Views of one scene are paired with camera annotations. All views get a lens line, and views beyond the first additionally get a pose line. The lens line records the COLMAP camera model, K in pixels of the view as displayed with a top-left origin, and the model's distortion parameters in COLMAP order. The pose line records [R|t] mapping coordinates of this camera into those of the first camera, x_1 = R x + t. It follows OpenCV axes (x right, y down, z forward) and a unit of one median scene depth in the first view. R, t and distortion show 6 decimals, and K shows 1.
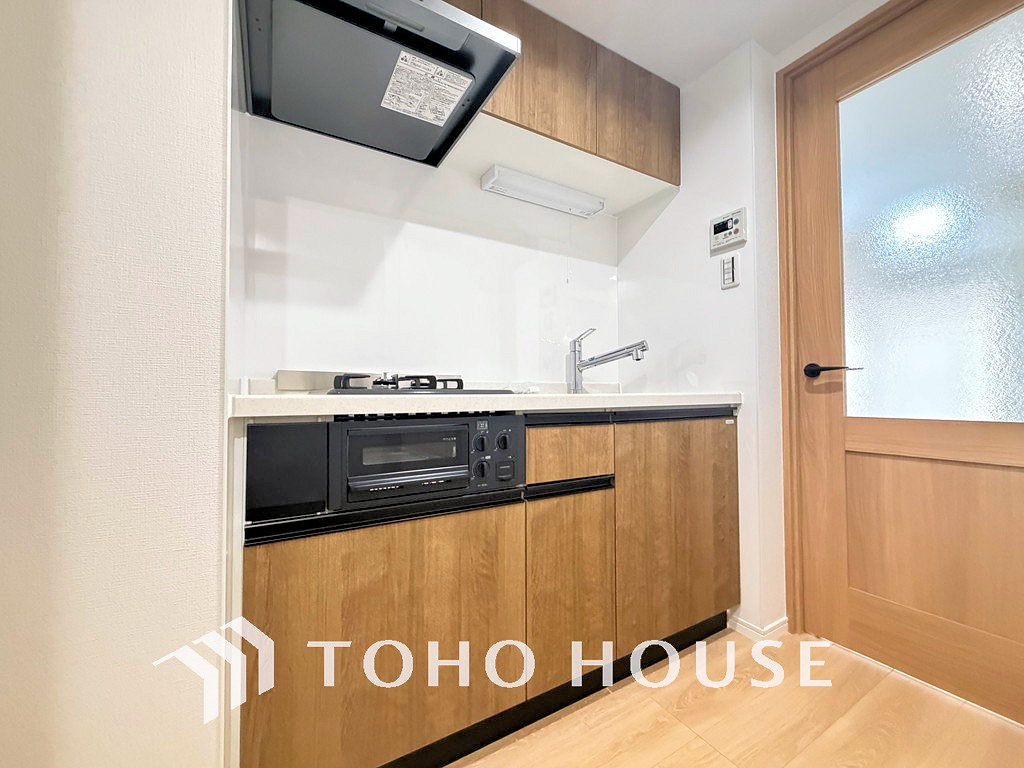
lens RADIAL K [[410.1, 0, 513.1], [0, 410.1, 385.2], [0, 0, 1]] dist [0.001903, 0.000022]
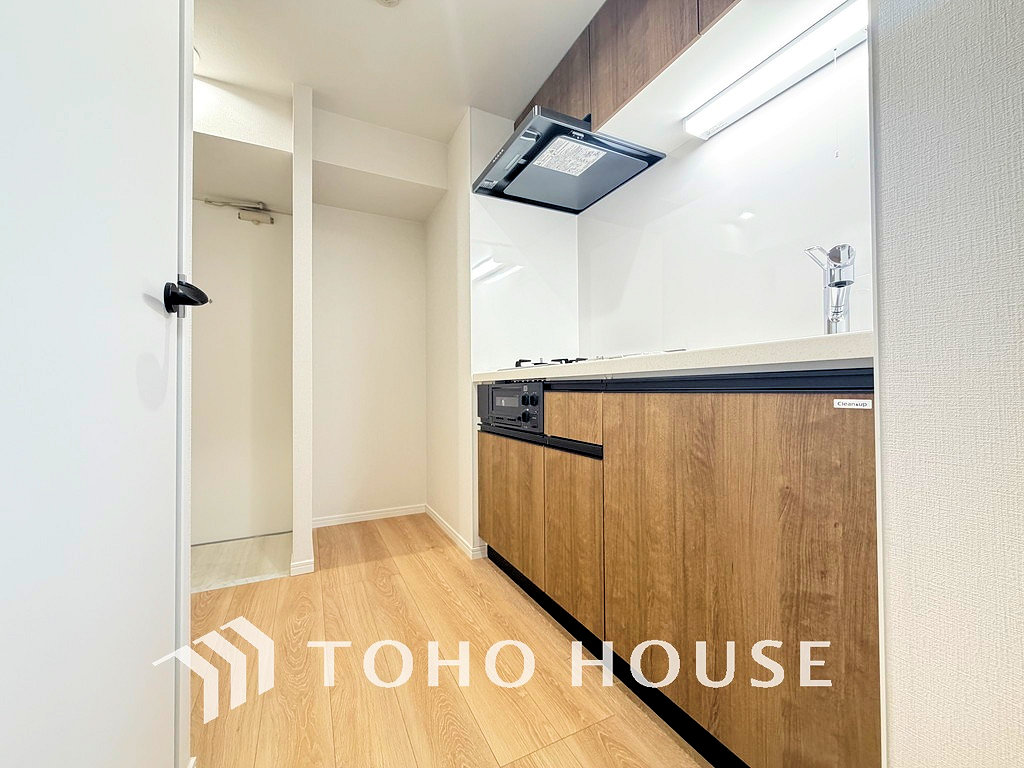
lens RADIAL K [[410.1, 0, 511.9], [0, 410.1, 384.9], [0, 0, 1]] dist [0.001903, 0.000022]
pose [[-0.069113, -0.006616, -0.997587, 1.194063], [0.028716, 0.999550, -0.008618, 0.080085], [0.997195, -0.029242, -0.068892, 0.863516]]
